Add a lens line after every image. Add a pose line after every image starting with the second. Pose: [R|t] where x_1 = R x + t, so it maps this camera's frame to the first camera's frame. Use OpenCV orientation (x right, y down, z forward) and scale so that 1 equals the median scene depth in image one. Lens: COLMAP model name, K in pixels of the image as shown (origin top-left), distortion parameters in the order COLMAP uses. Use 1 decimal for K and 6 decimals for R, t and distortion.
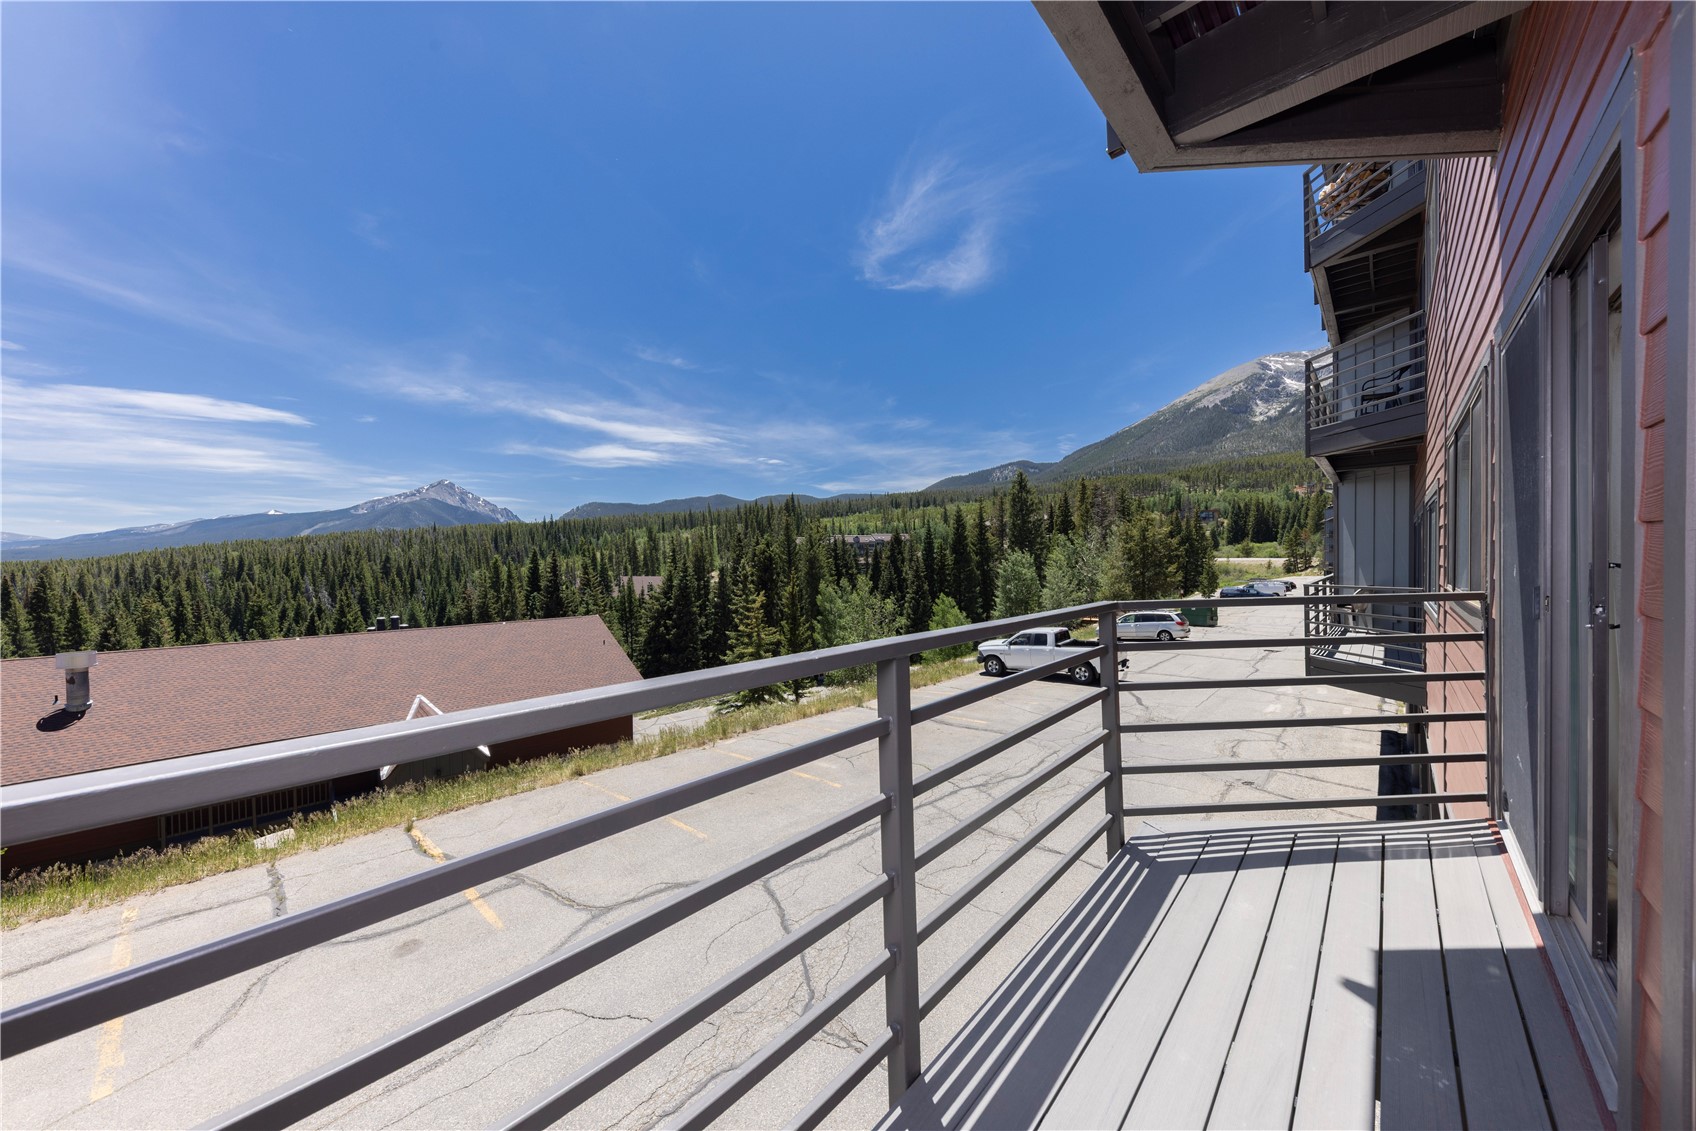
lens RADIAL K [[591.1, 0, 851.4], [0, 591.1, 562.1], [0, 0, 1]] dist [0.002338, -0.000140]
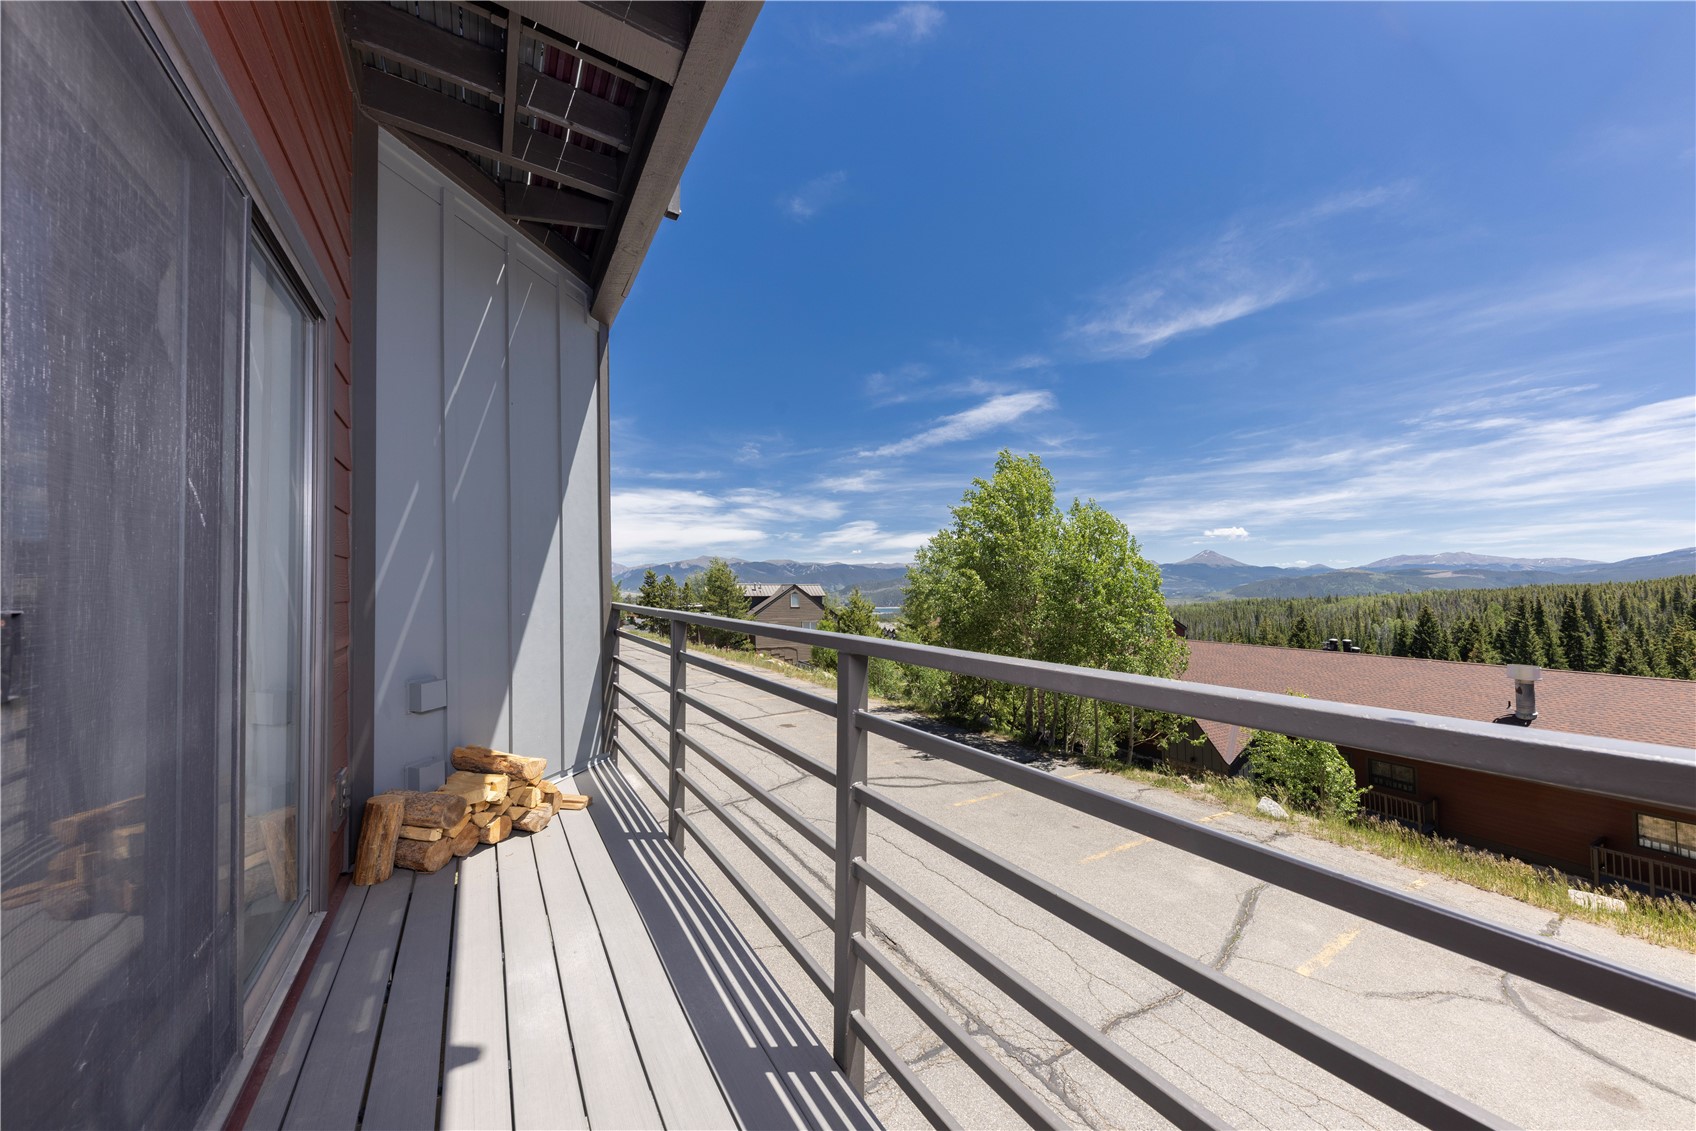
lens RADIAL K [[591.1, 0, 853.7], [0, 591.1, 583.3], [0, 0, 1]] dist [0.002338, -0.000140]
pose [[-0.280795, 0.000020, -0.959768, 0.183508], [-0.003116, 0.999995, 0.000932, 0.003641], [0.959763, 0.003253, -0.280794, 0.214380]]
